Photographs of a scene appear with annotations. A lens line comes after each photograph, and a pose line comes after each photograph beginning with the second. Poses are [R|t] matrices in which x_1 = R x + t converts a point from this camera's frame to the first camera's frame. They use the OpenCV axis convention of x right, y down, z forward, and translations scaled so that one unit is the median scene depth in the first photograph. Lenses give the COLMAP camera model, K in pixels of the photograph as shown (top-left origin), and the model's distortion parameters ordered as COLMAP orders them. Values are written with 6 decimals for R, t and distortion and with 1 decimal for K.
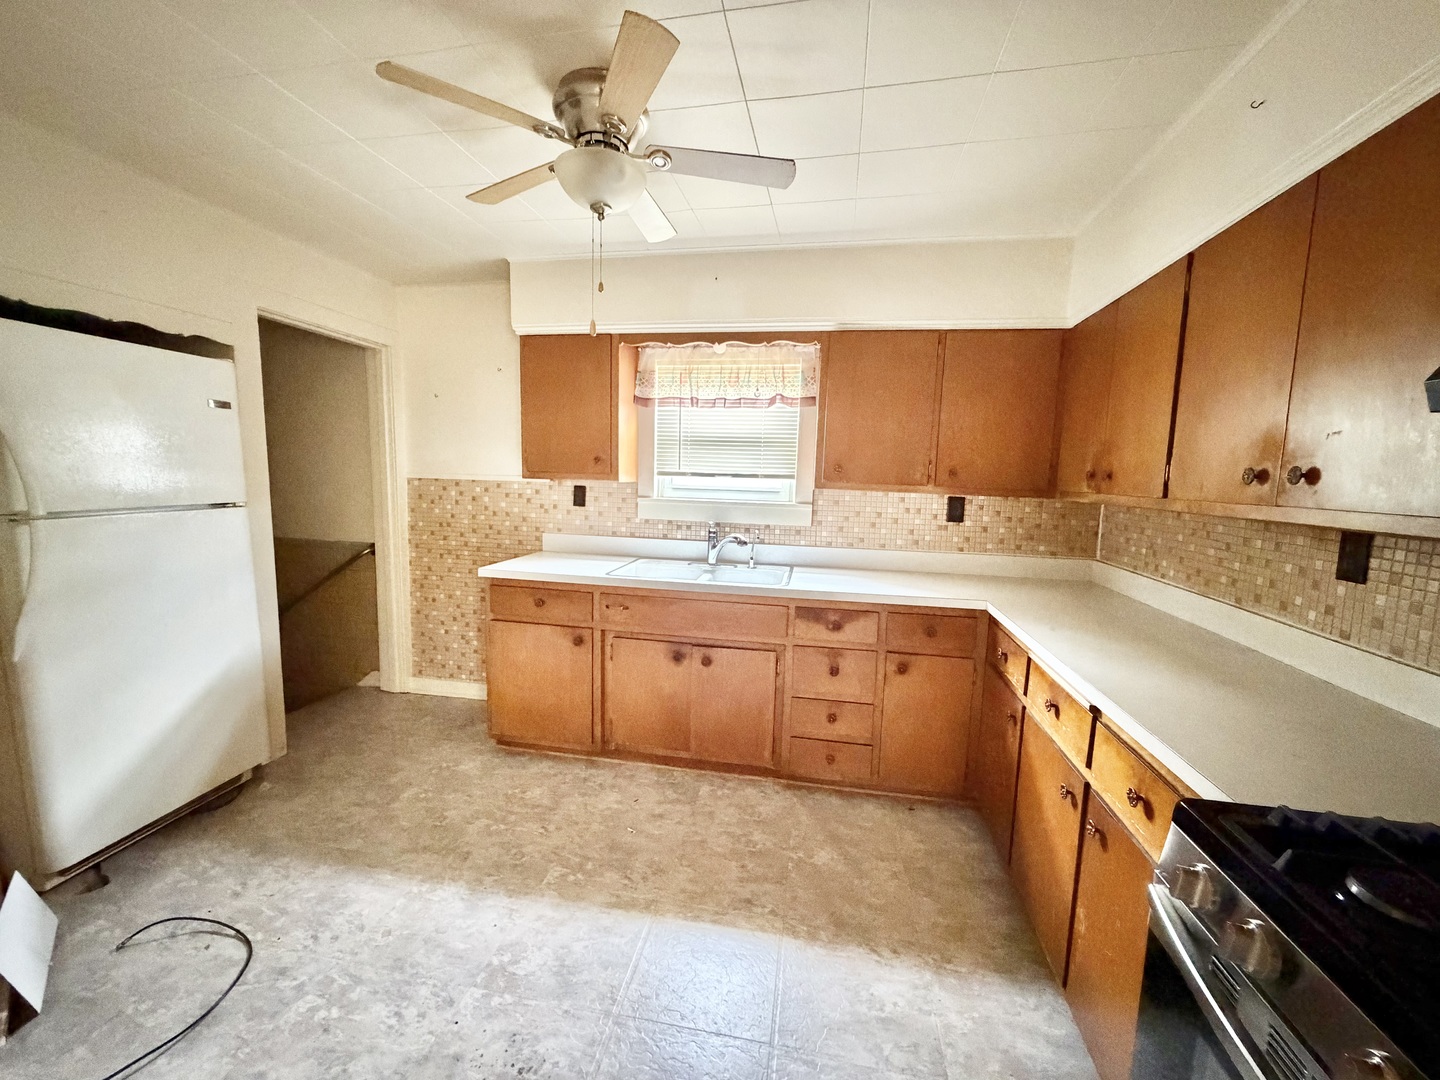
lens RADIAL K [[572.5, 0, 714.5], [0, 572.5, 540.8], [0, 0, 1]] dist [-0.000111, 0.000067]
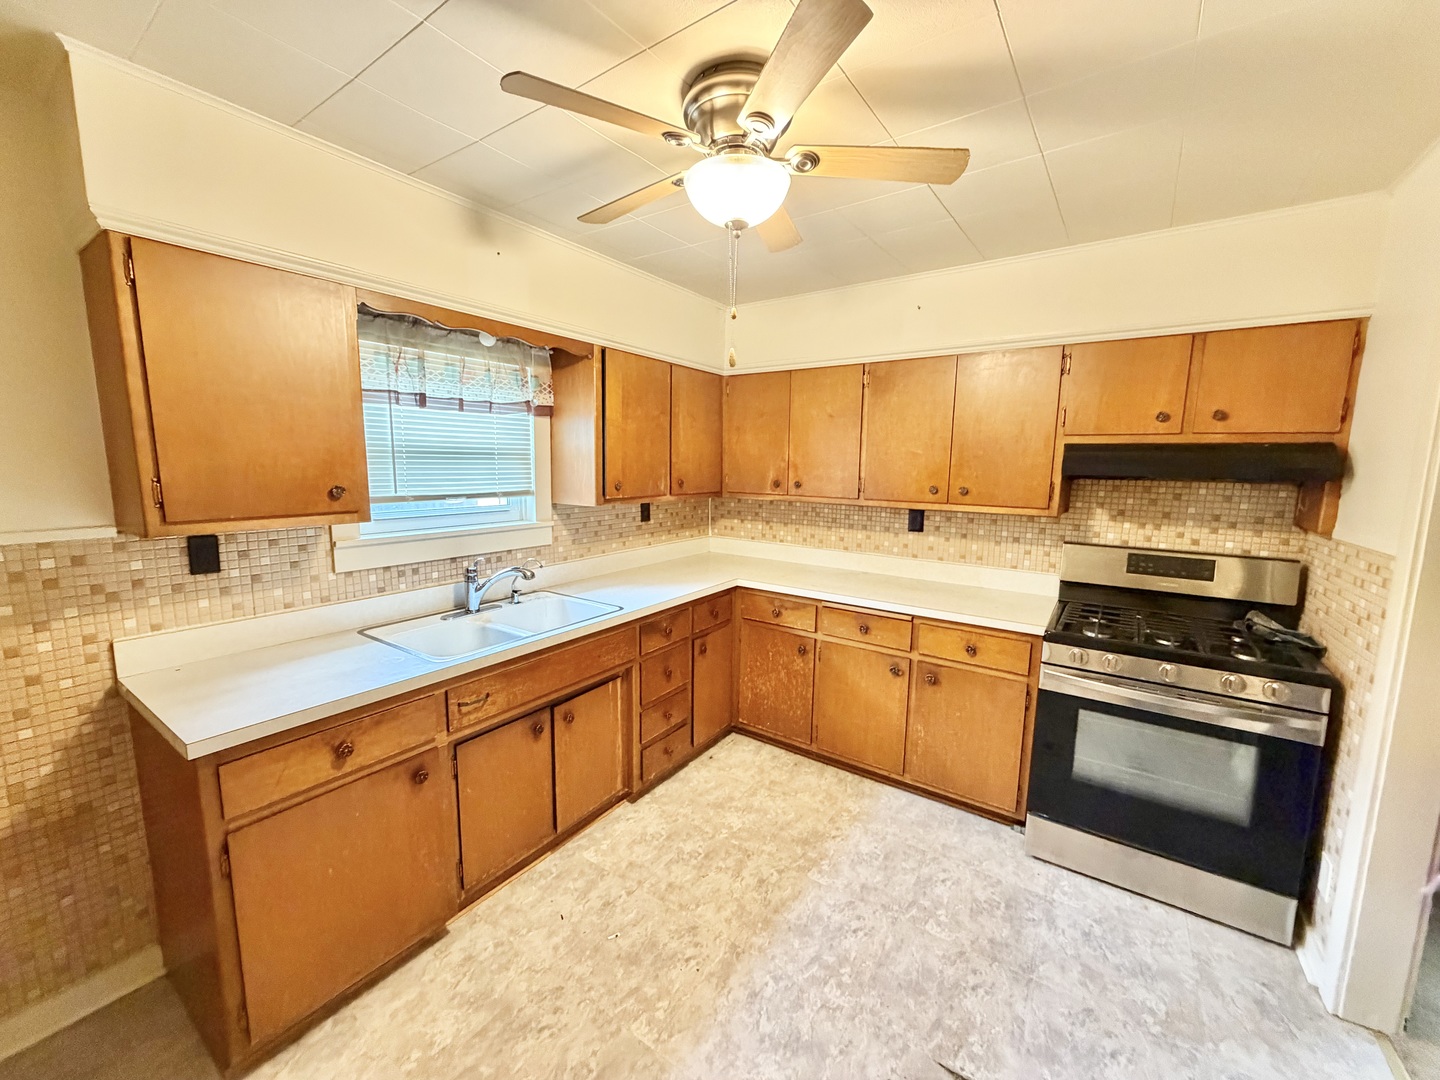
lens RADIAL K [[572.5, 0, 716.0], [0, 572.5, 541.0], [0, 0, 1]] dist [-0.000111, 0.000067]
pose [[0.403462, -0.149301, 0.902733, -0.599290], [0.107474, 0.987501, 0.115287, -0.115222], [-0.908663, 0.050506, 0.414465, 0.387756]]
